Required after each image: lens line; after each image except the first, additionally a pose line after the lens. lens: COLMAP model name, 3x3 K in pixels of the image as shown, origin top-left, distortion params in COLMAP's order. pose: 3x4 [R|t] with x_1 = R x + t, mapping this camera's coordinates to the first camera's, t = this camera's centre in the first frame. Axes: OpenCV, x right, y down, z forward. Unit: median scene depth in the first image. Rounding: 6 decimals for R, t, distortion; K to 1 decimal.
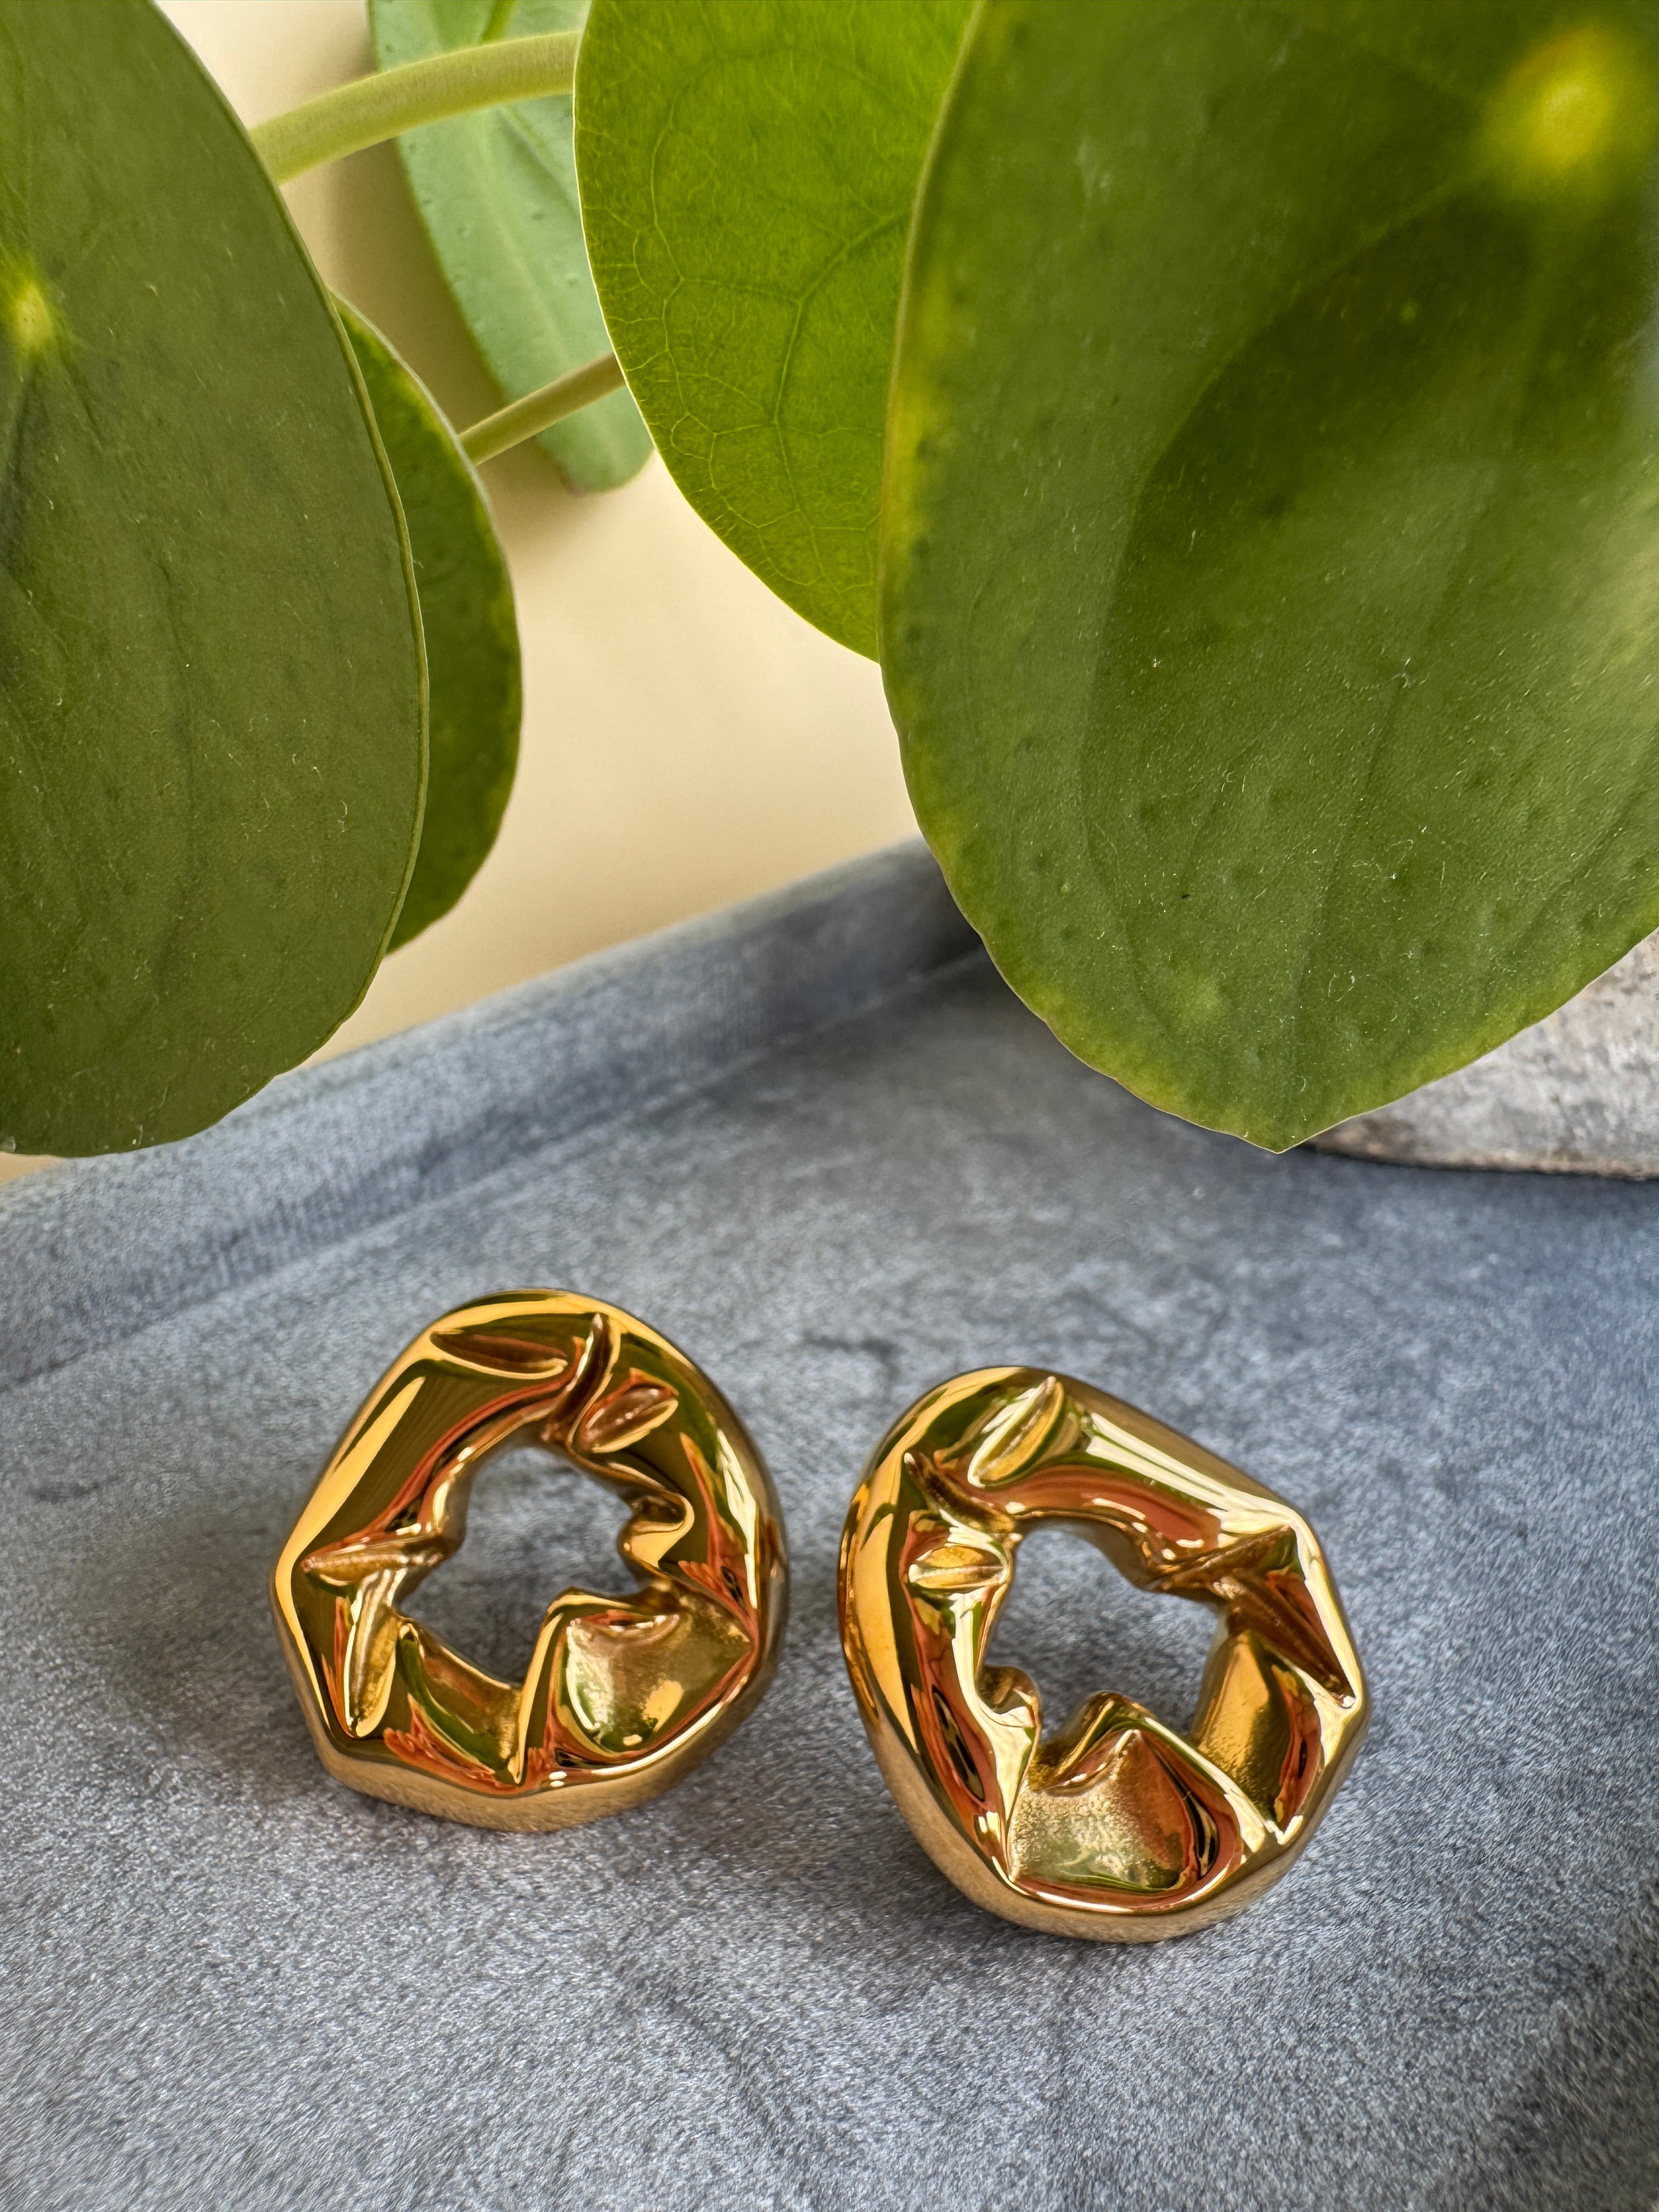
lens RADIAL K [[1628.9, 0, 825.8], [0, 1628.9, 1241.8], [0, 0, 1]] dist [-0.010180, -0.001833]
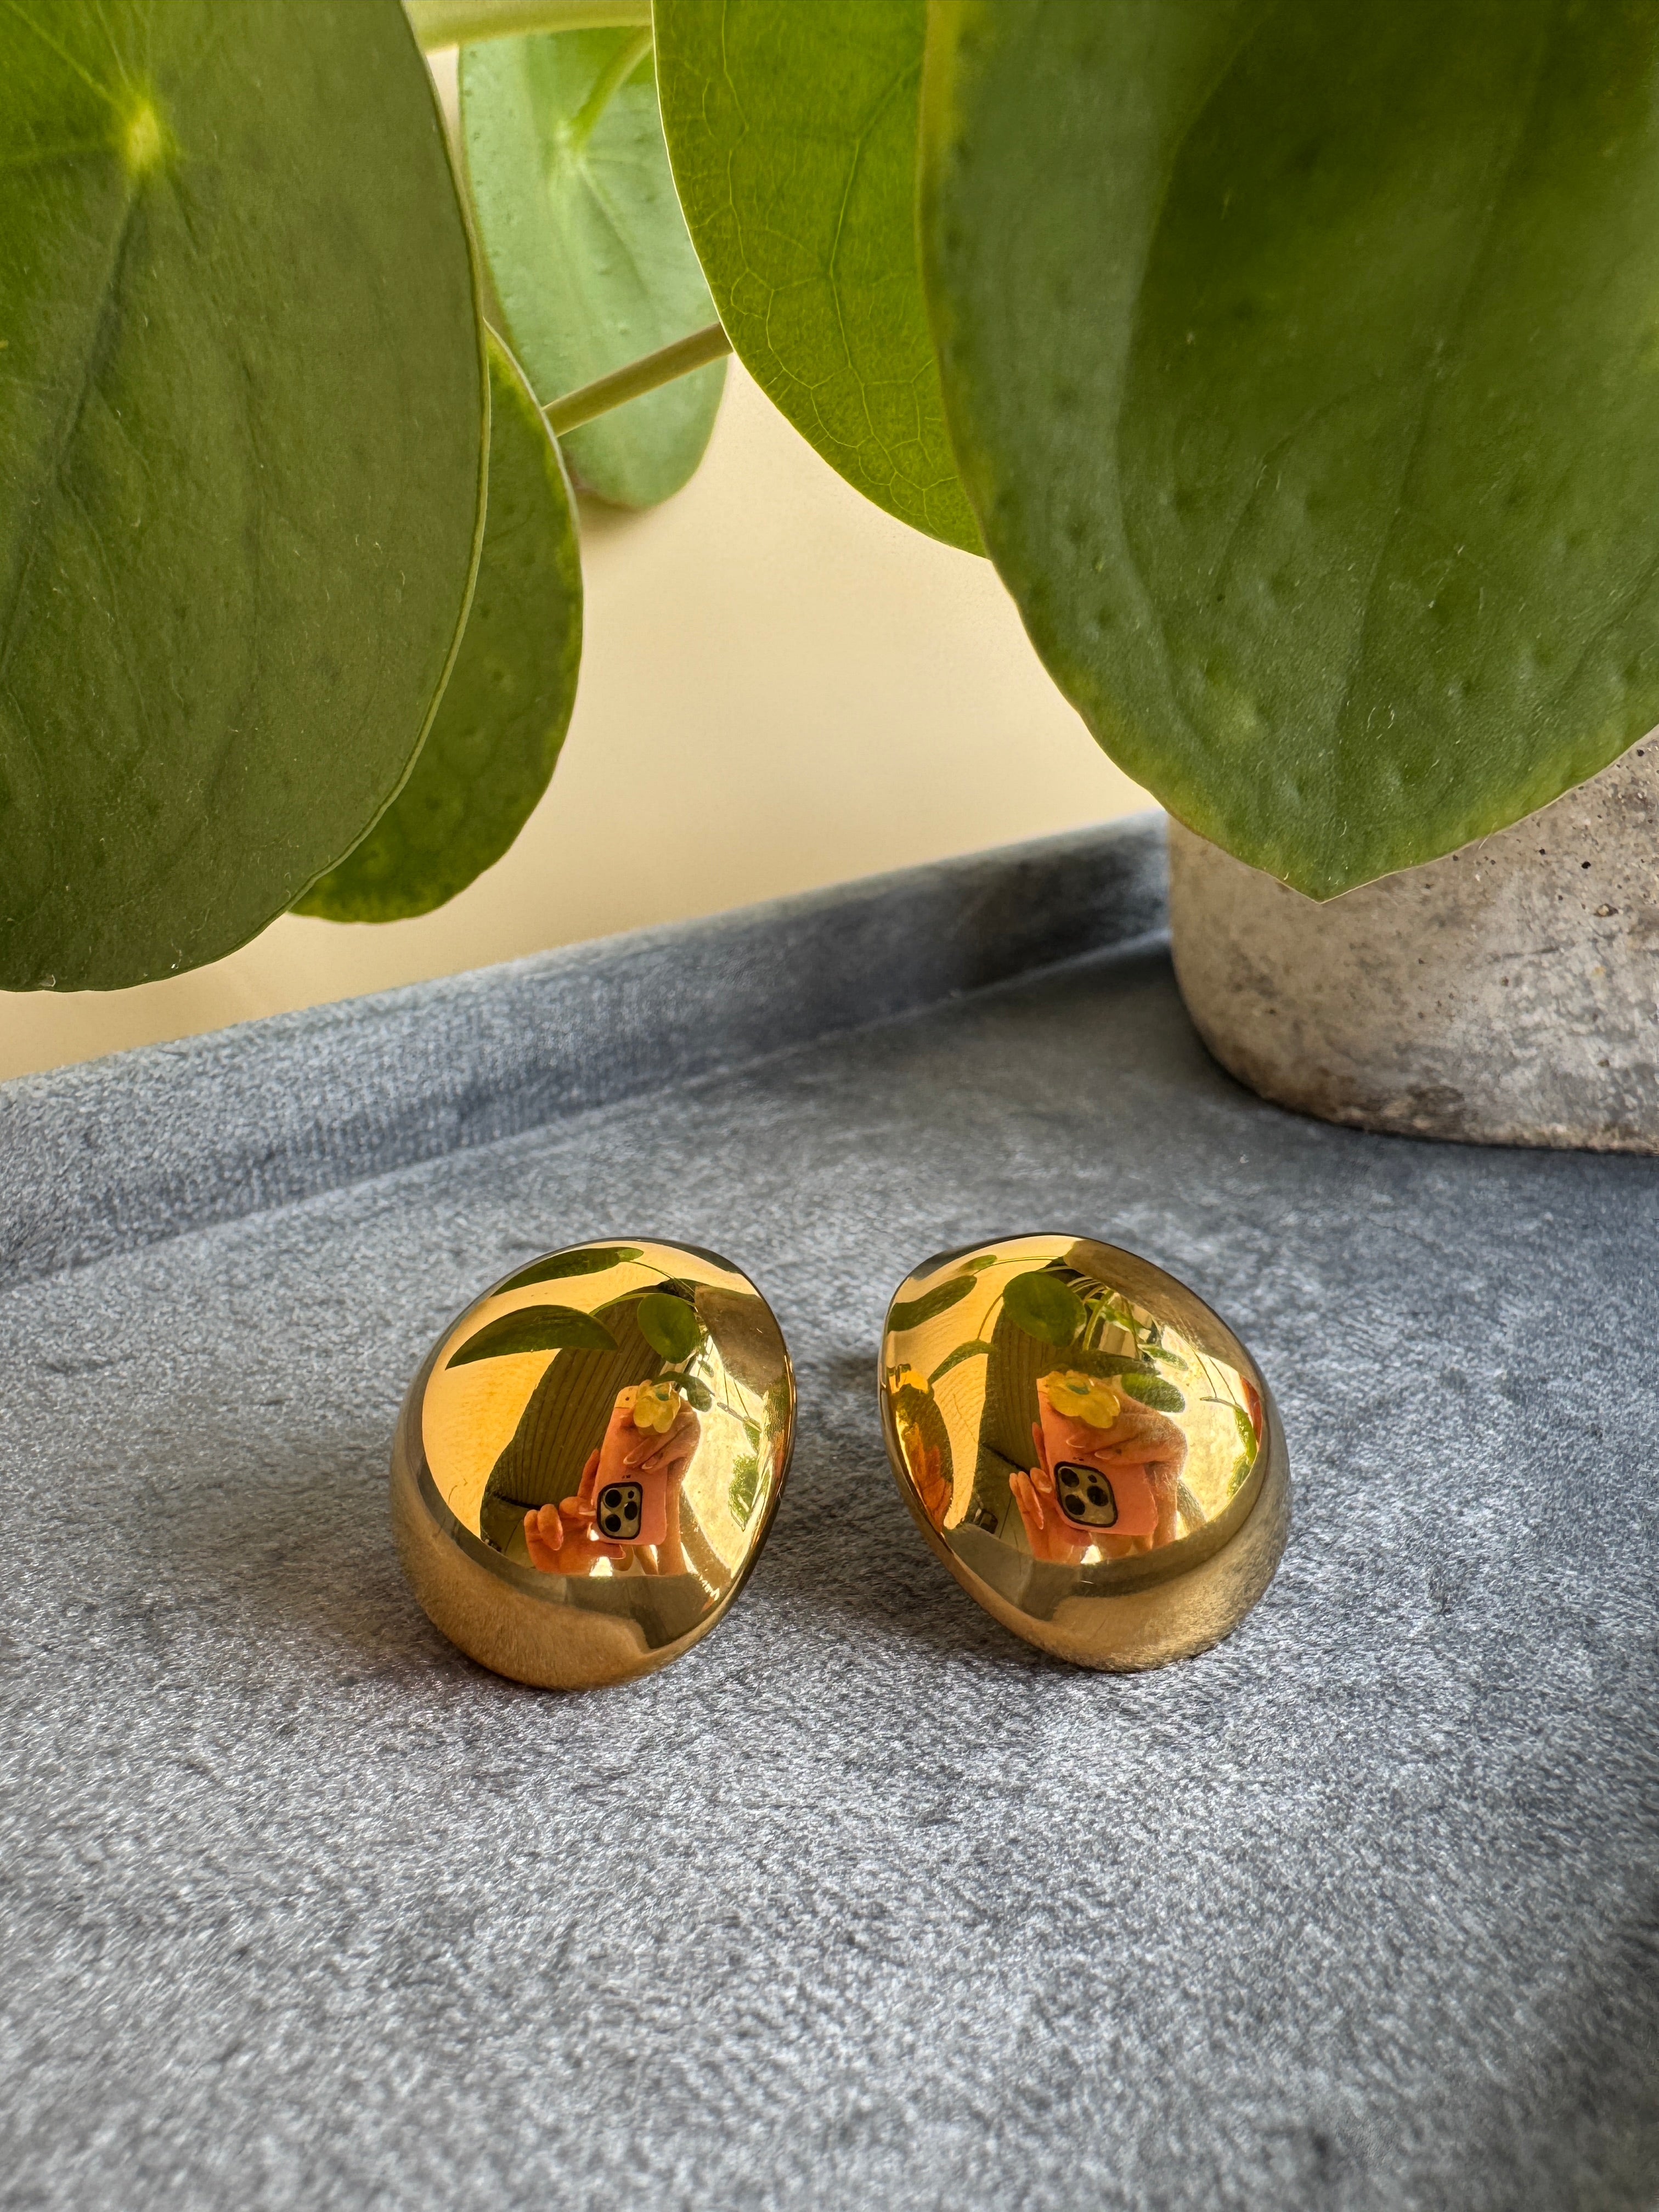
lens RADIAL K [[1628.9, 0, 838.2], [0, 1628.9, 1219.7], [0, 0, 1]] dist [-0.010180, -0.001833]
pose [[0.999793, 0.012409, -0.016137, -0.000715], [-0.014714, 0.988329, -0.151620, 0.198104], [0.014067, 0.151826, 0.988307, 0.034703]]
